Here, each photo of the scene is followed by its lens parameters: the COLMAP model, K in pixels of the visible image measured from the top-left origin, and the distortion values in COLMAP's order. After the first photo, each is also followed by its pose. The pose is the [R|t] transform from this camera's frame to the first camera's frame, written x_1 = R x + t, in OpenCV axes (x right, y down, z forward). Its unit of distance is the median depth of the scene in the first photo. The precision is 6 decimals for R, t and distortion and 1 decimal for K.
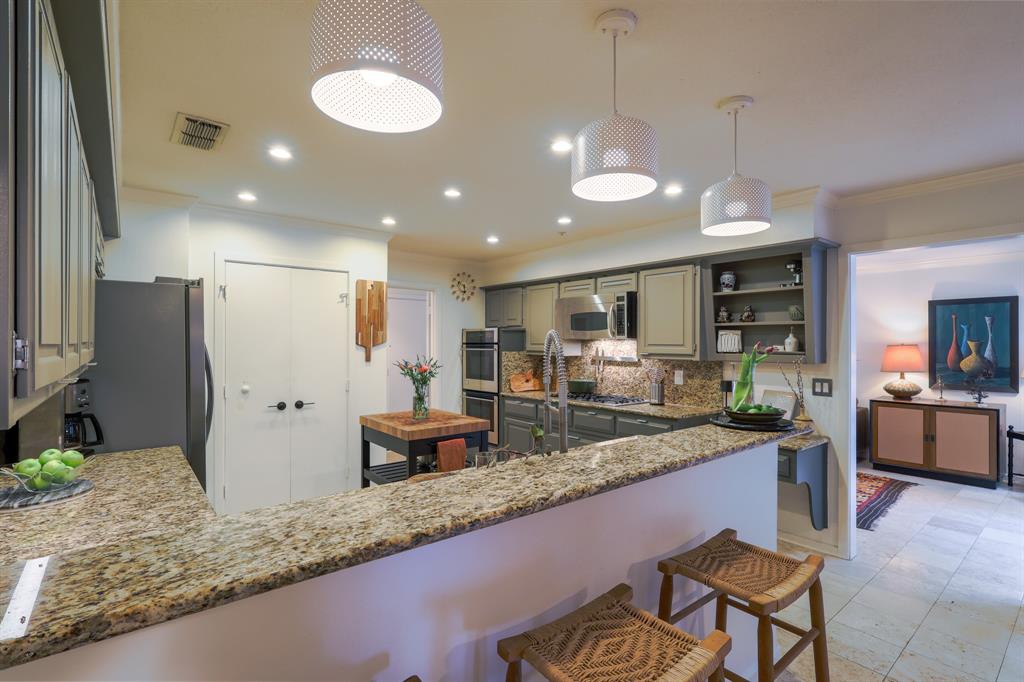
lens RADIAL K [[482.6, 0, 512.0], [0, 482.6, 341.0], [0, 0, 1]] dist [-0.004479, -0.000399]
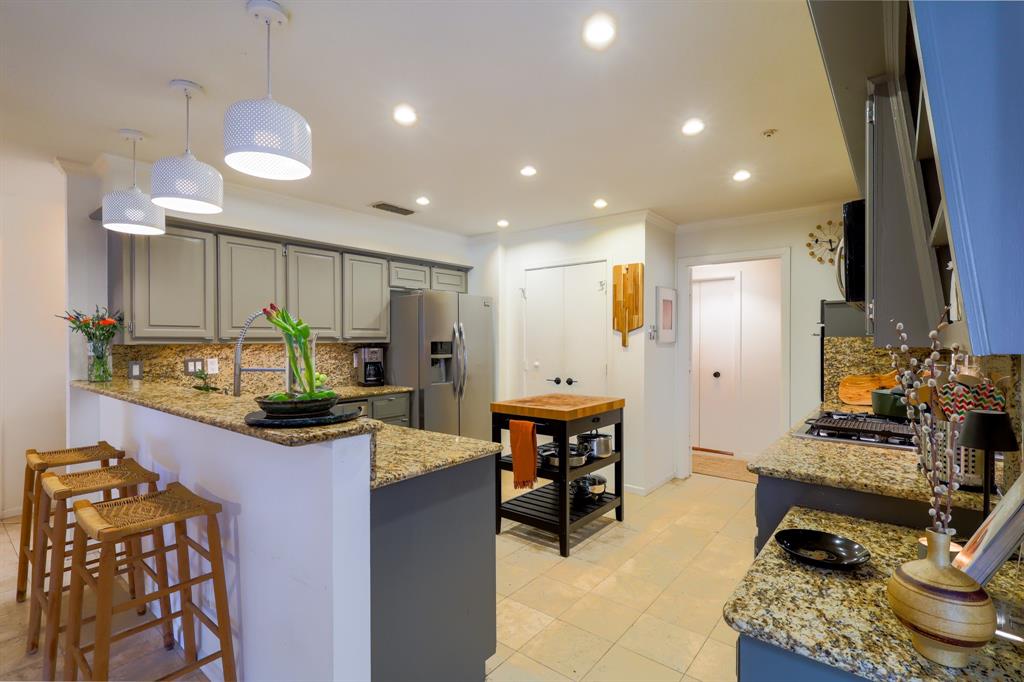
lens RADIAL K [[482.6, 0, 512.0], [0, 482.6, 341.0], [0, 0, 1]] dist [-0.004479, -0.000399]
pose [[0.210208, 0.001671, -0.977655, 0.632915], [0.008532, 0.999957, 0.003544, 0.026191], [0.977620, -0.009086, 0.210184, 0.572240]]
